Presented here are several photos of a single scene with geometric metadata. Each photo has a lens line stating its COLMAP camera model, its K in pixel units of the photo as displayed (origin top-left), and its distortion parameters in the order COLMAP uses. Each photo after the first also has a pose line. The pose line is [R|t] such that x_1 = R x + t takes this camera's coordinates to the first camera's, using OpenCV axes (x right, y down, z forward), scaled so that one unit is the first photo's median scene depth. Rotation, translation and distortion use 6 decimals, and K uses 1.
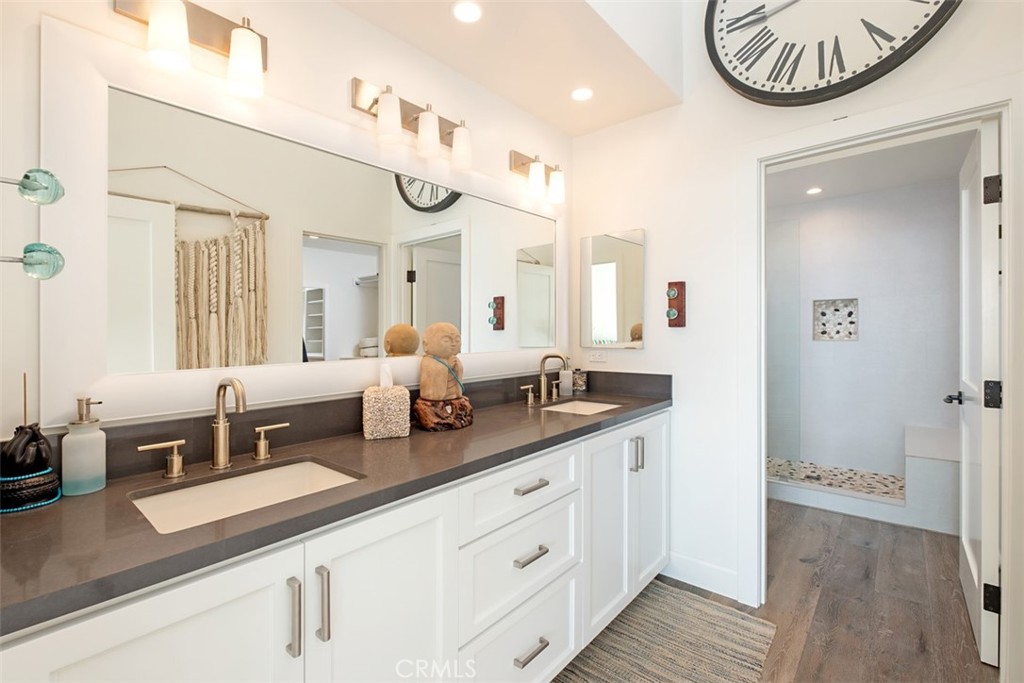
lens RADIAL K [[449.6, 0, 512.6], [0, 449.6, 346.6], [0, 0, 1]] dist [0.001110, -0.002982]
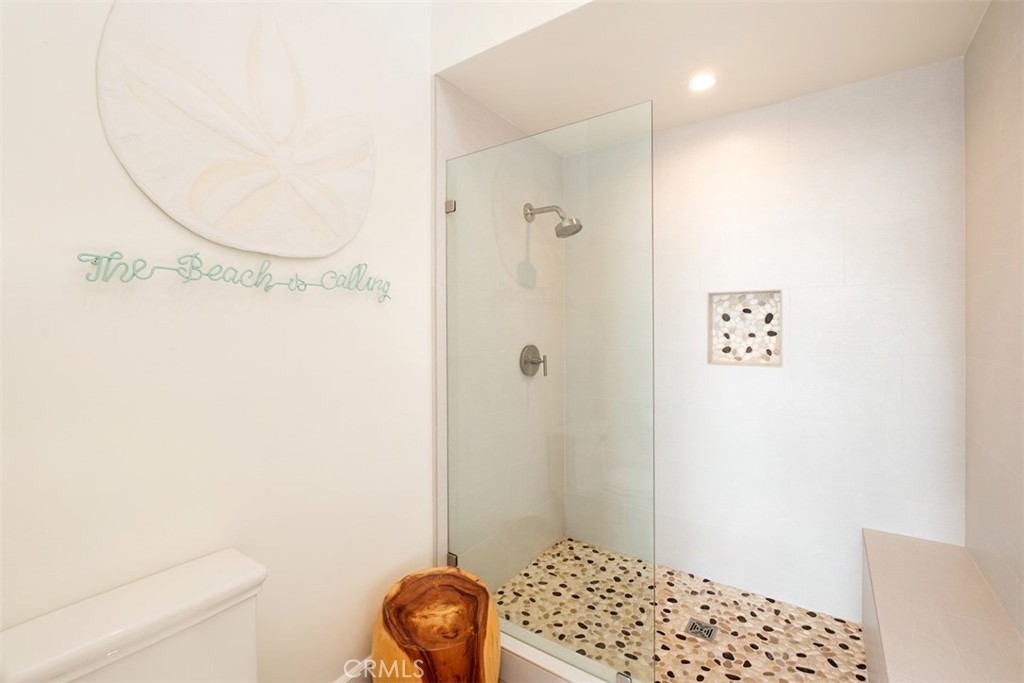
lens RADIAL K [[449.6, 0, 511.4], [0, 449.6, 335.3], [0, 0, 1]] dist [0.001110, -0.002982]
pose [[0.995504, -0.006438, 0.094503, 0.370208], [0.005952, 0.999968, 0.005420, -0.054682], [-0.094535, -0.004833, 0.995510, 0.461950]]
